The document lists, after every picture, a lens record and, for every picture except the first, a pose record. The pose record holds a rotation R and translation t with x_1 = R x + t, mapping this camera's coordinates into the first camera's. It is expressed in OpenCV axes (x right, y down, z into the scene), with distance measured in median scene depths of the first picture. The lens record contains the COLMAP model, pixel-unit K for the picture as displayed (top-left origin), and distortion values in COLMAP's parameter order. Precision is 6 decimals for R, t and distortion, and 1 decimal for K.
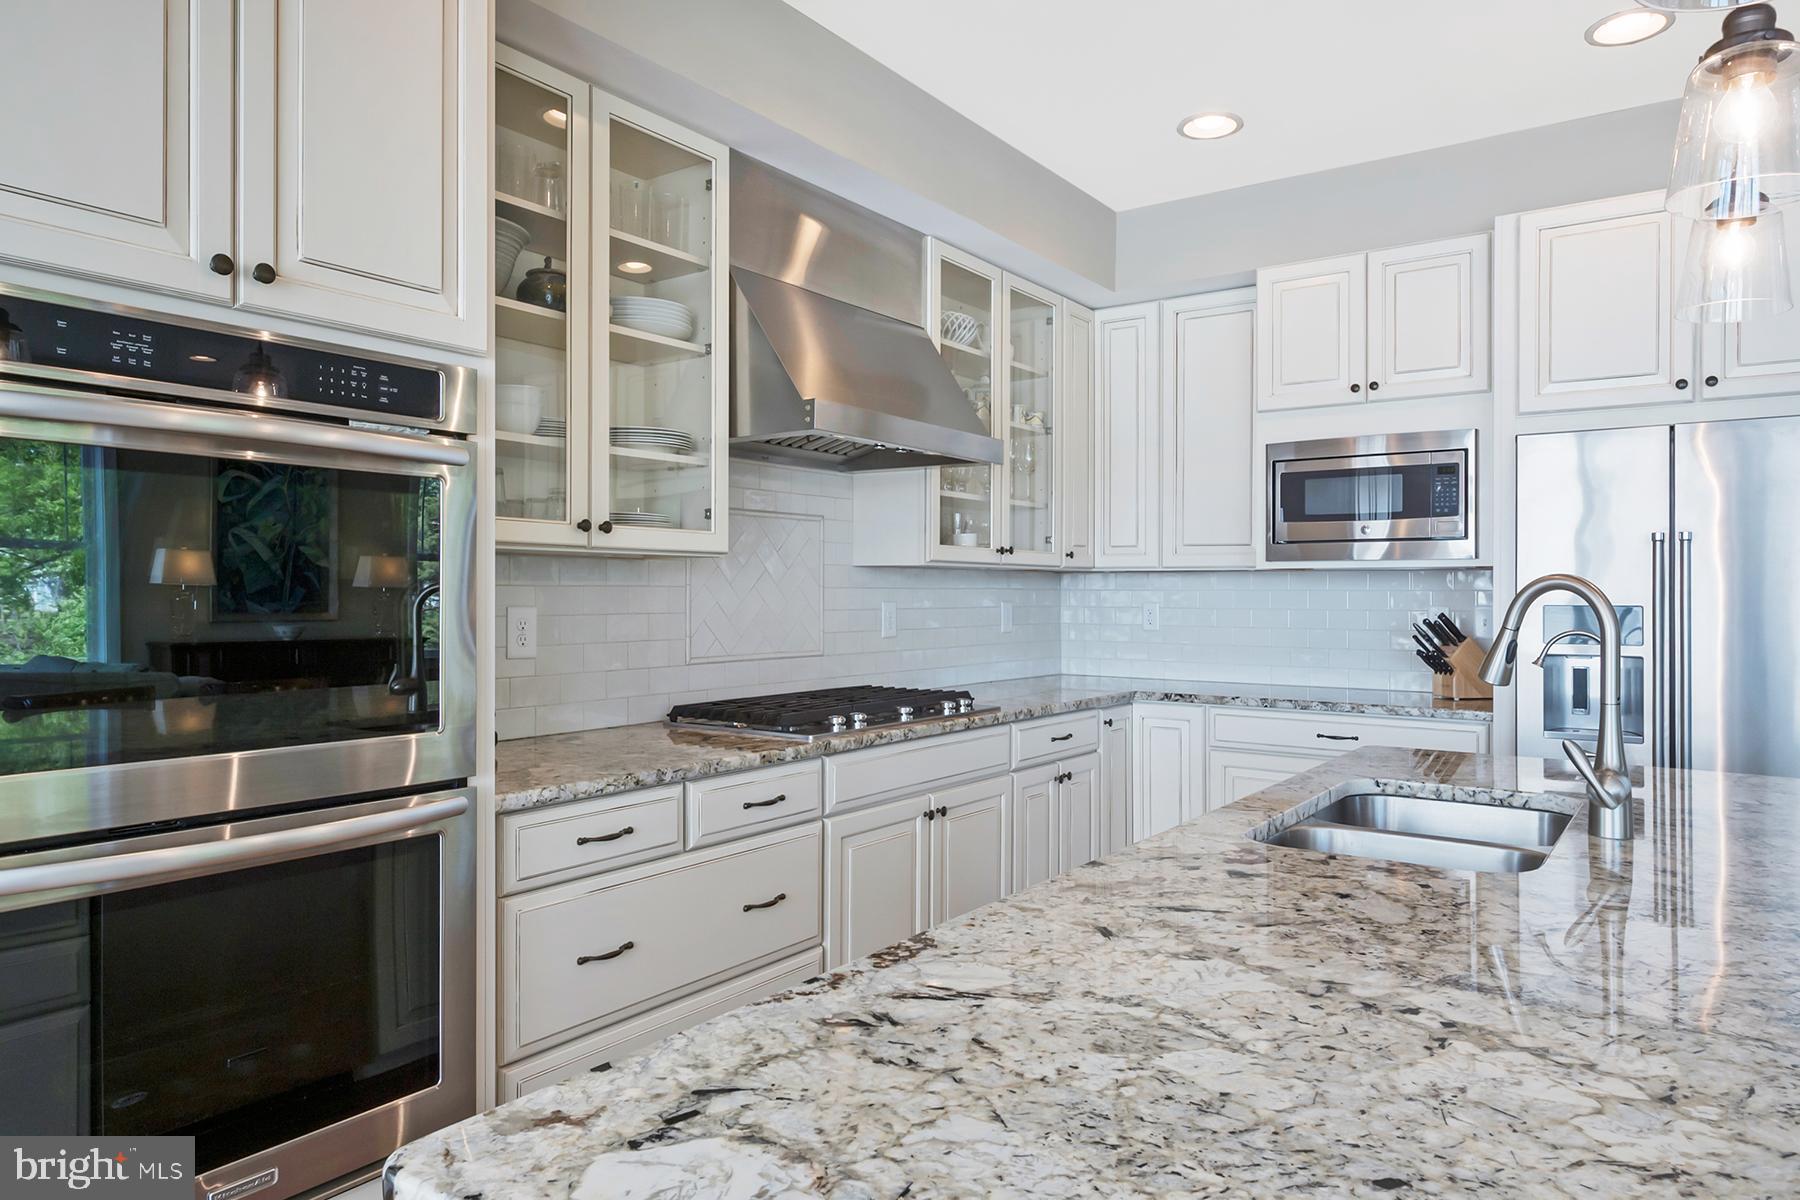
lens RADIAL K [[1159.7, 0, 903.3], [0, 1159.7, 598.0], [0, 0, 1]] dist [-0.003465, -0.000665]
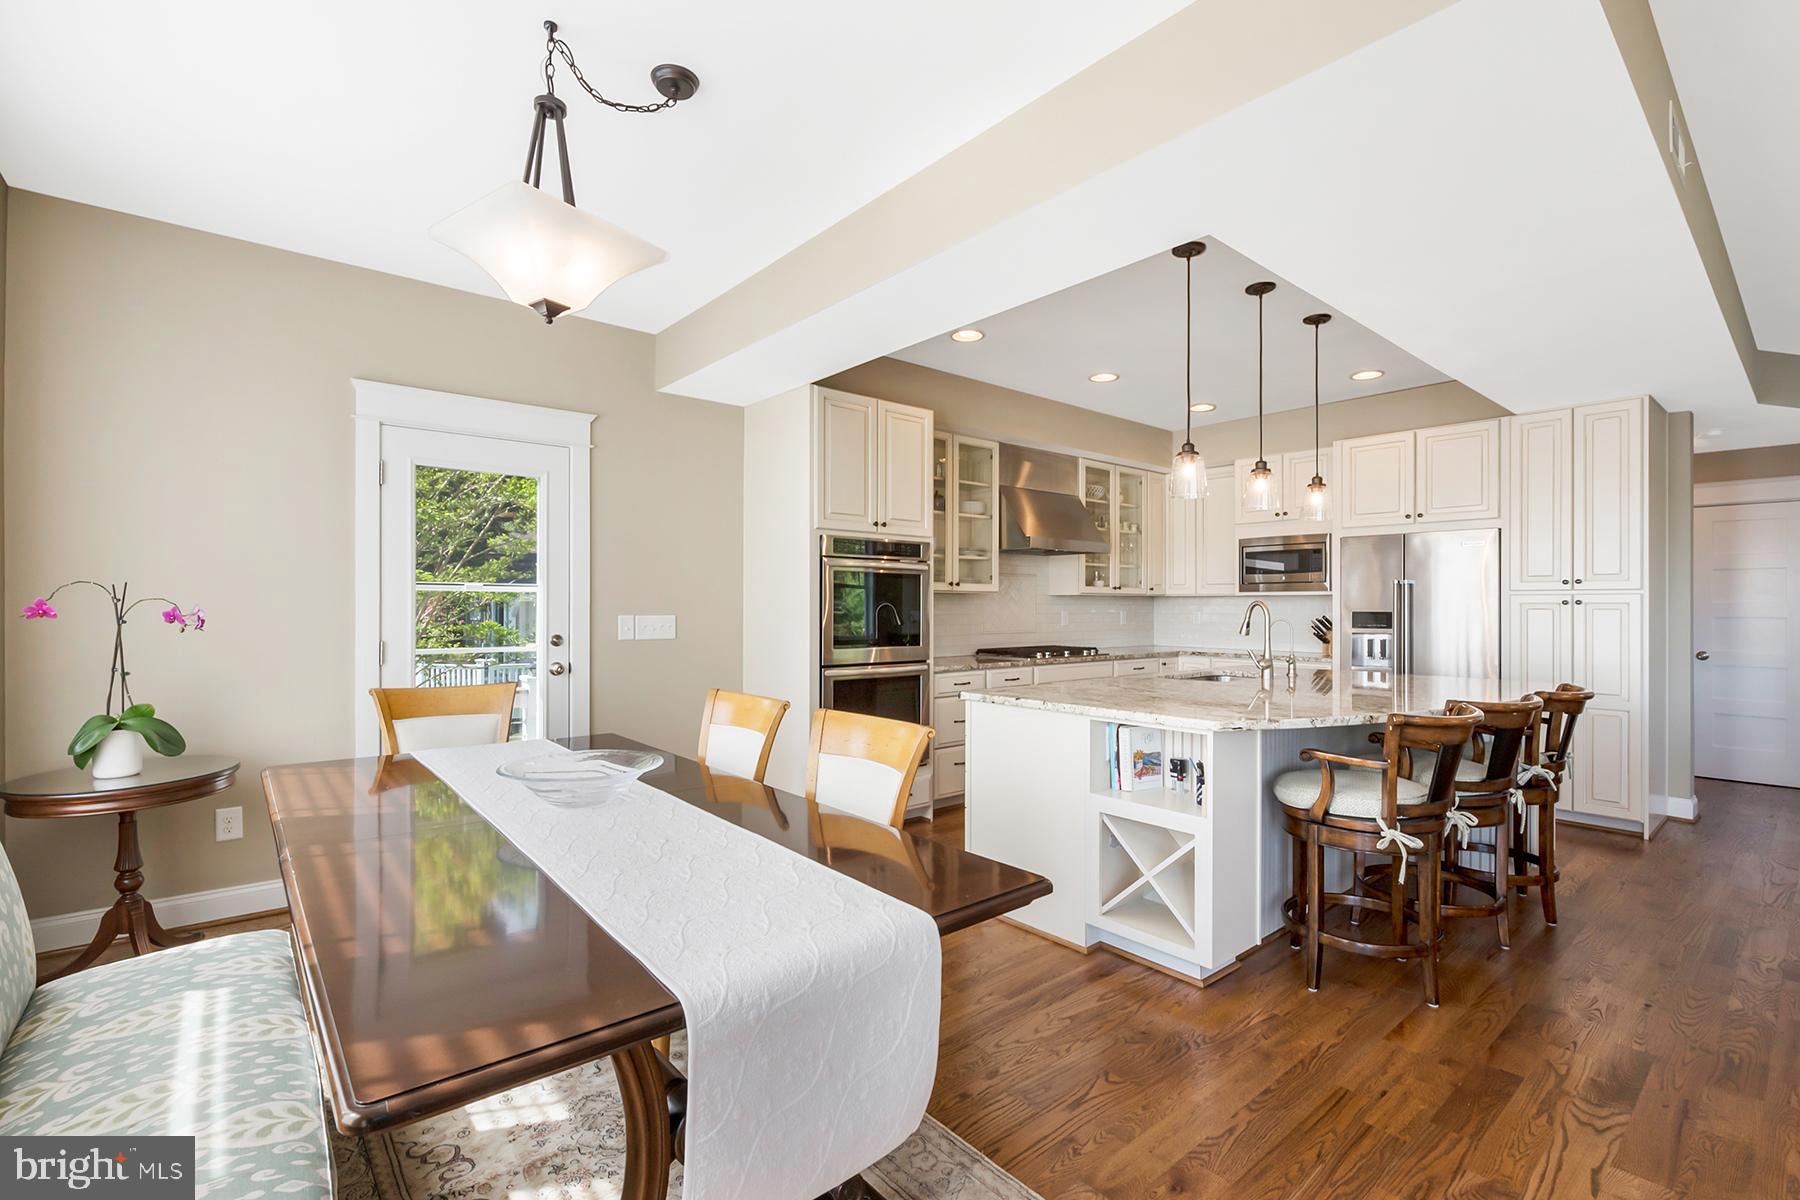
lens RADIAL K [[804.2, 0, 904.8], [0, 804.2, 606.6], [0, 0, 1]] dist [-0.000813, 0.000014]
pose [[0.970090, -0.000636, -0.242745, 0.081722], [-0.000595, 0.999987, -0.004996, 0.004387], [0.242745, 0.004991, 0.970077, -0.770434]]
